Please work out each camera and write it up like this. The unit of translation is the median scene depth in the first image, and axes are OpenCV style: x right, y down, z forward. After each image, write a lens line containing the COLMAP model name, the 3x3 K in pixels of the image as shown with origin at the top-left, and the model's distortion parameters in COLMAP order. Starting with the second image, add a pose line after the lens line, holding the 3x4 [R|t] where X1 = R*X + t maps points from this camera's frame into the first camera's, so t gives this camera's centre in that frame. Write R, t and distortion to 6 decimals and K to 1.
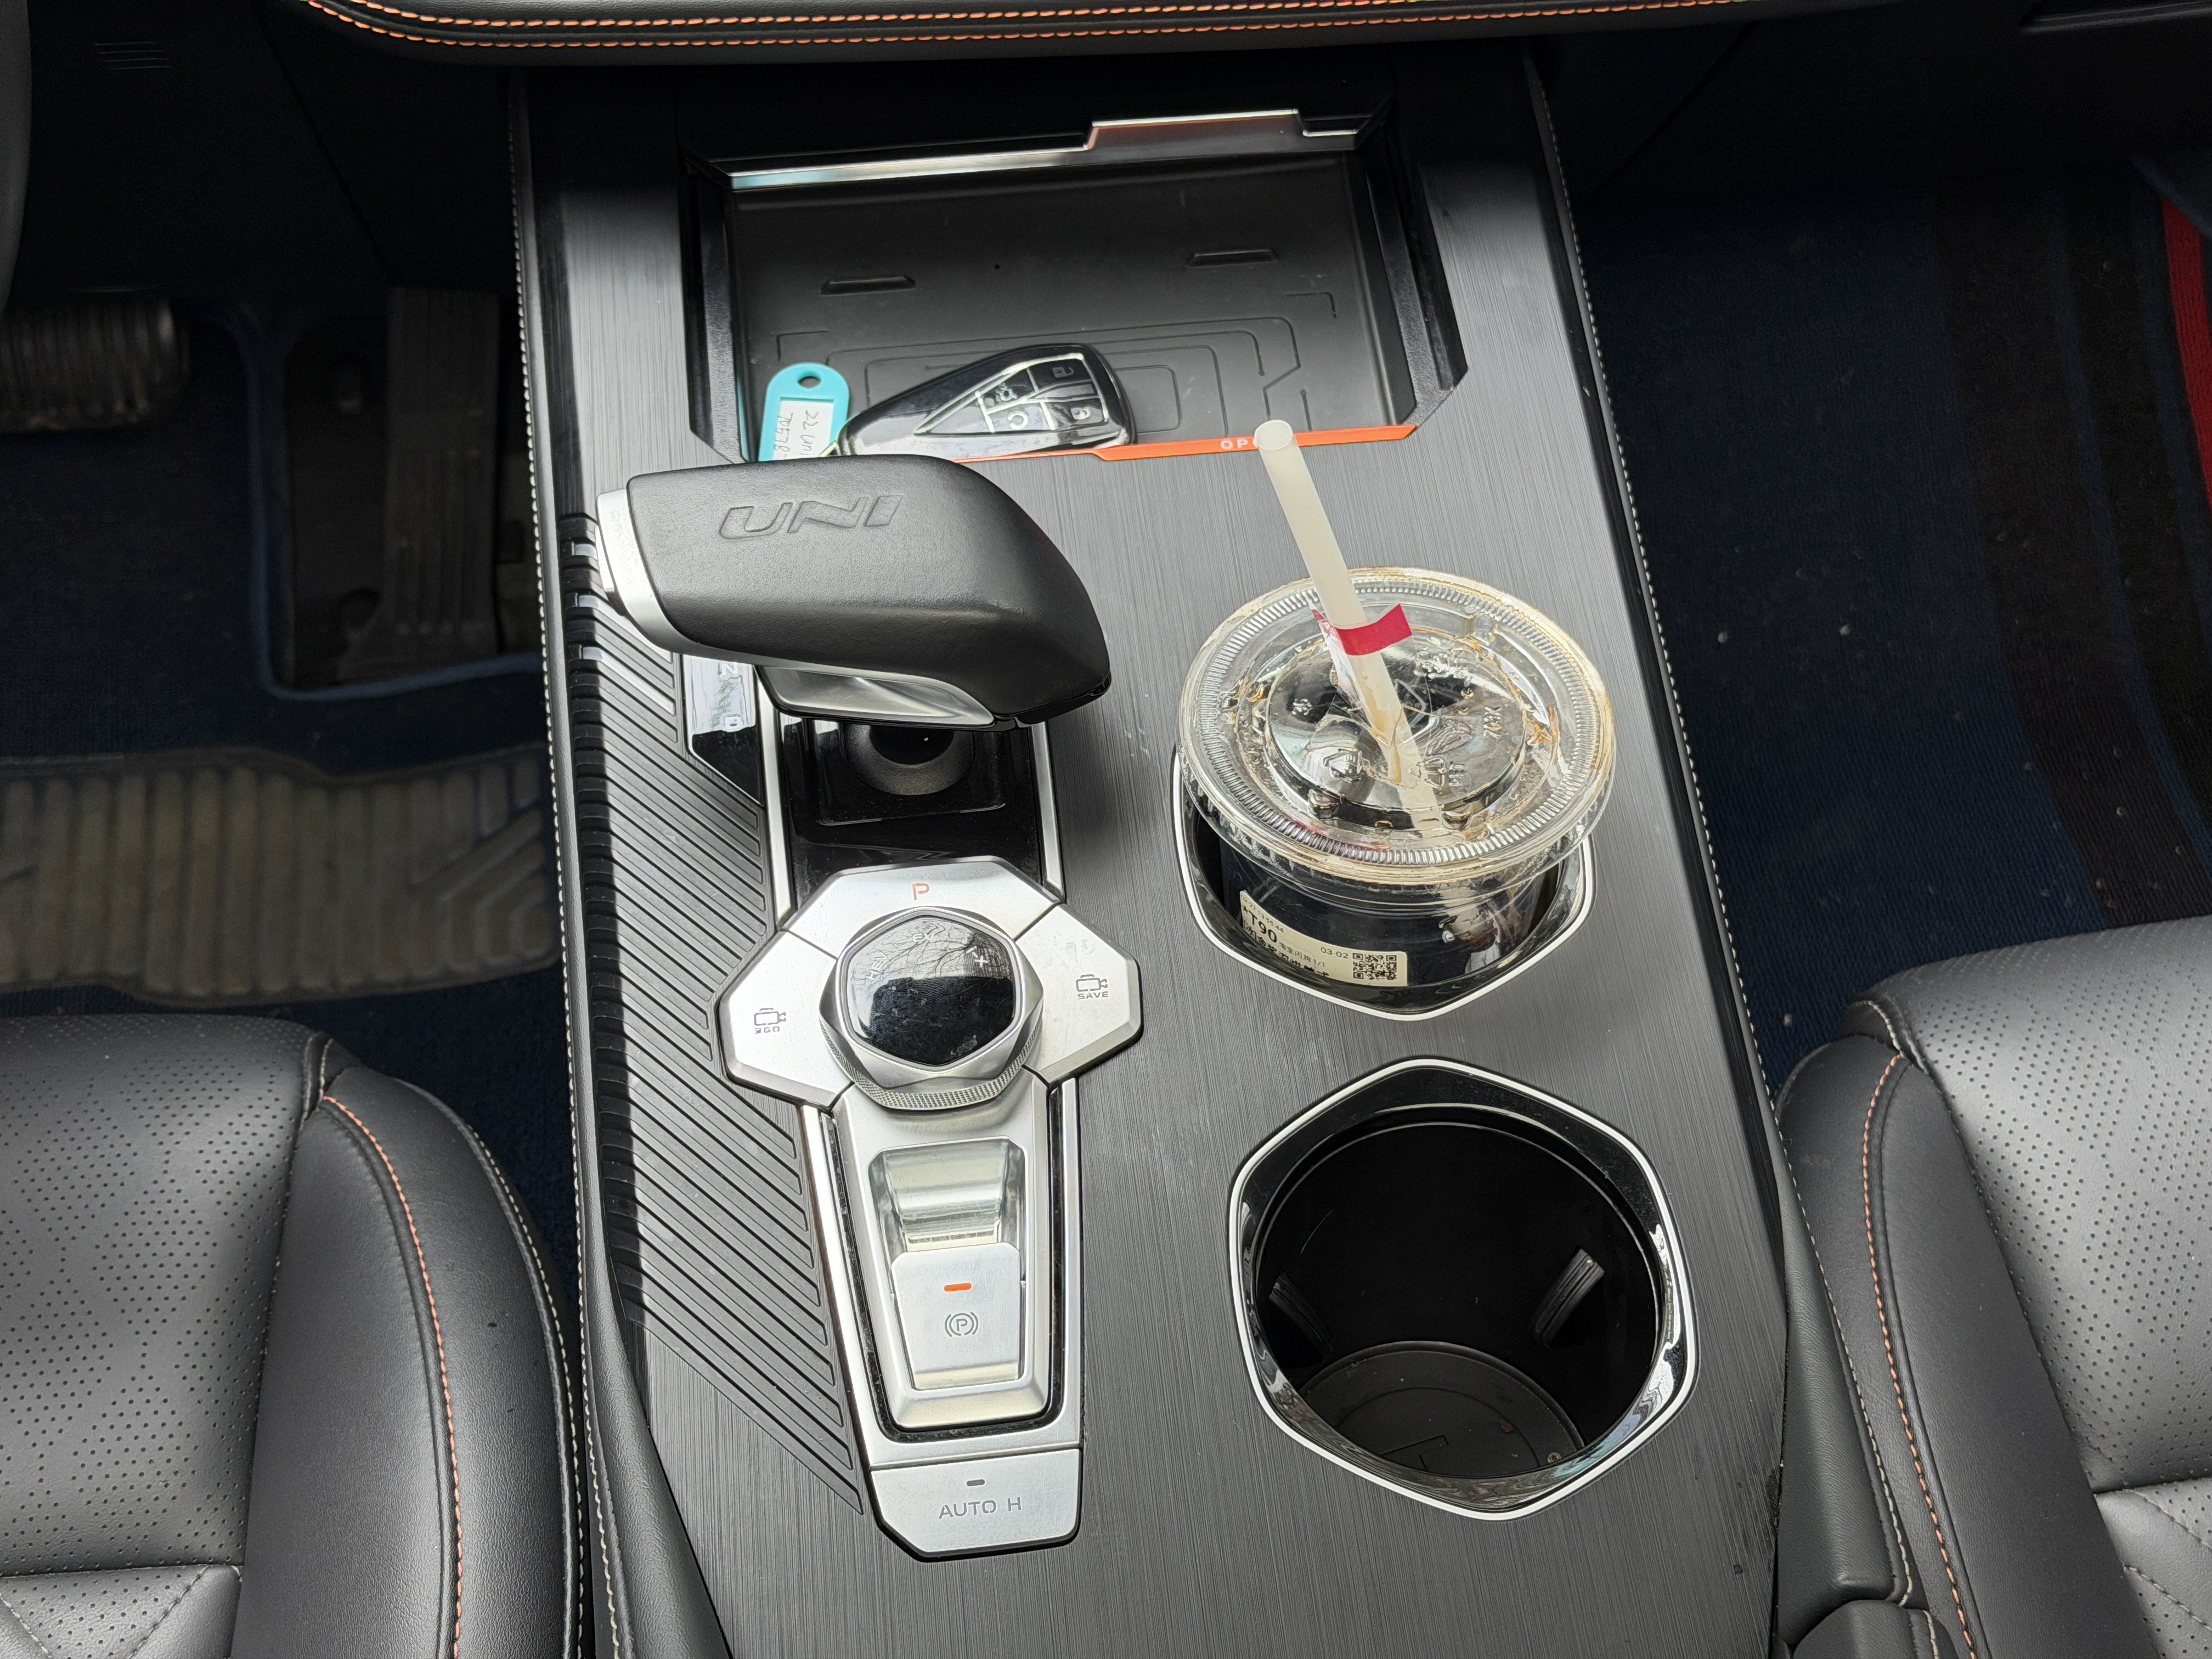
lens RADIAL K [[3137.8, 0, 1109.6], [0, 3137.8, 876.6], [0, 0, 1]] dist [0.153516, -0.231307]
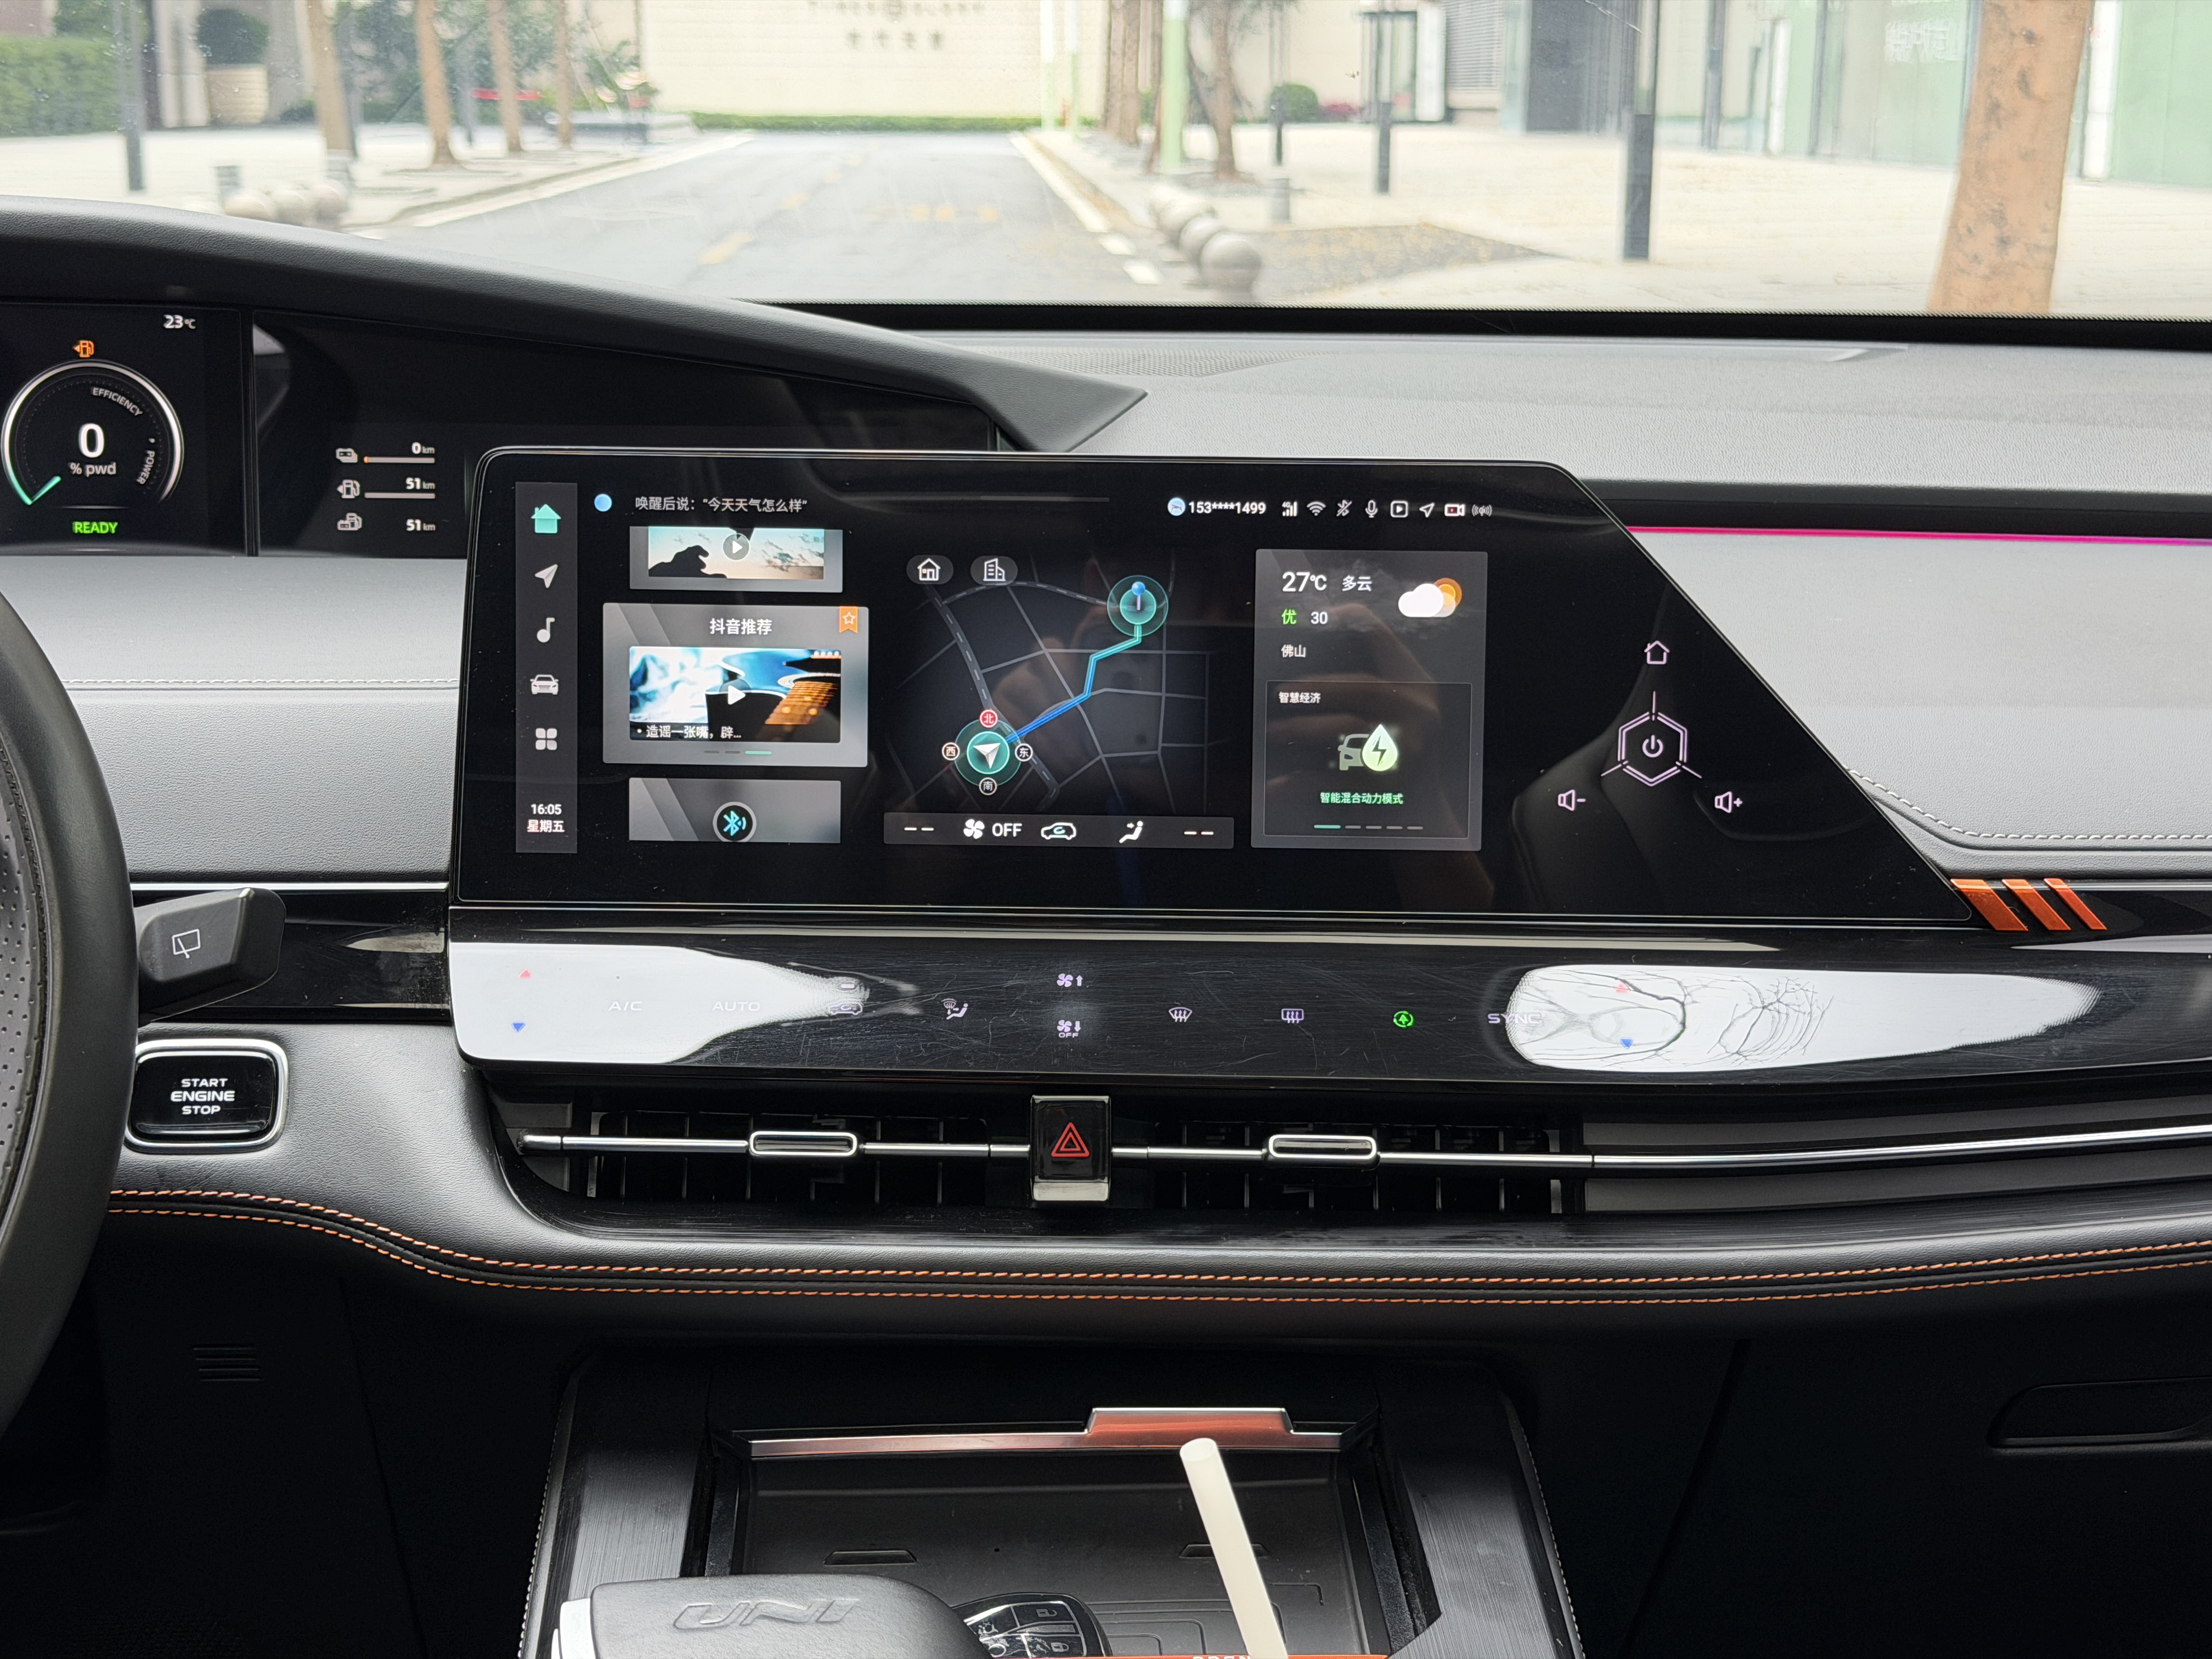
lens RADIAL K [[3137.8, 0, 1109.6], [0, 3137.8, 876.6], [0, 0, 1]] dist [0.153516, -0.231307]
pose [[0.997987, 0.026184, -0.057764, 0.060095], [-0.054621, 0.817728, -0.573008, 0.236339], [0.032231, 0.575010, 0.817512, 0.026679]]
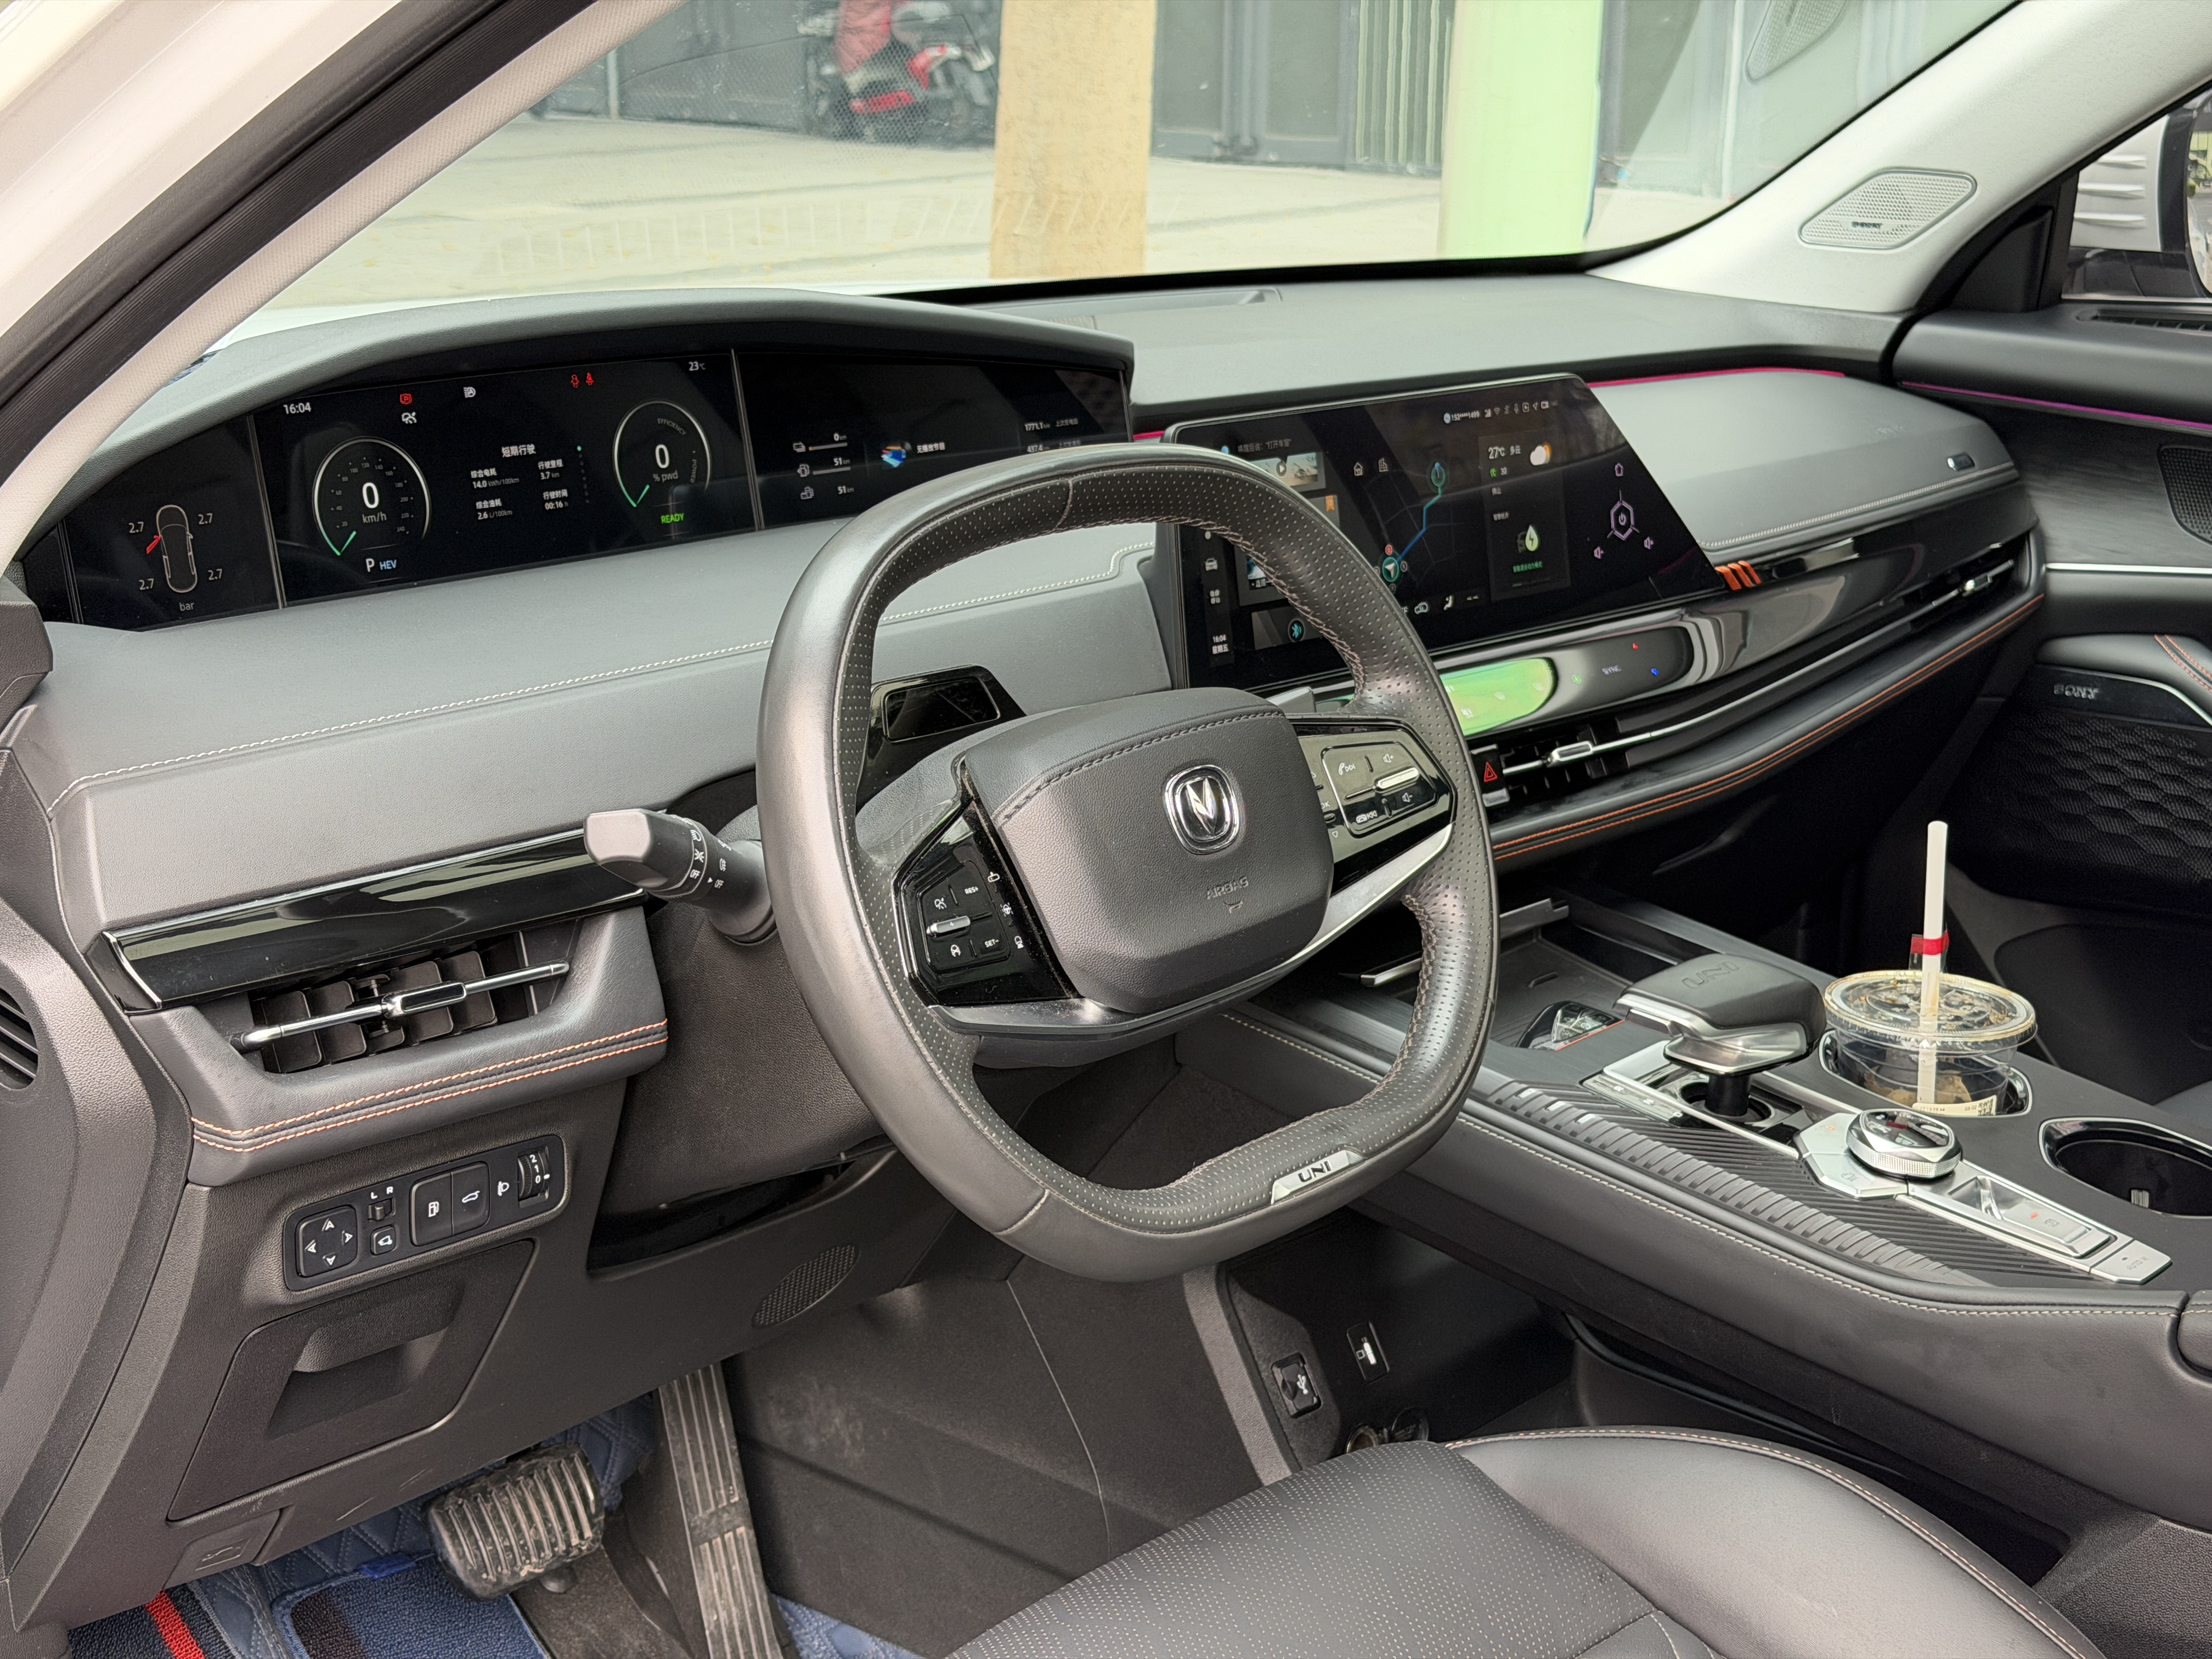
lens RADIAL K [[3137.8, 0, 1109.6], [0, 3137.8, 876.6], [0, 0, 1]] dist [0.153516, -0.231307]
pose [[0.748189, -0.173264, 0.640464, -1.527036], [0.489625, 0.795614, -0.356743, 0.335200], [-0.447751, 0.580498, 0.680104, -0.244430]]
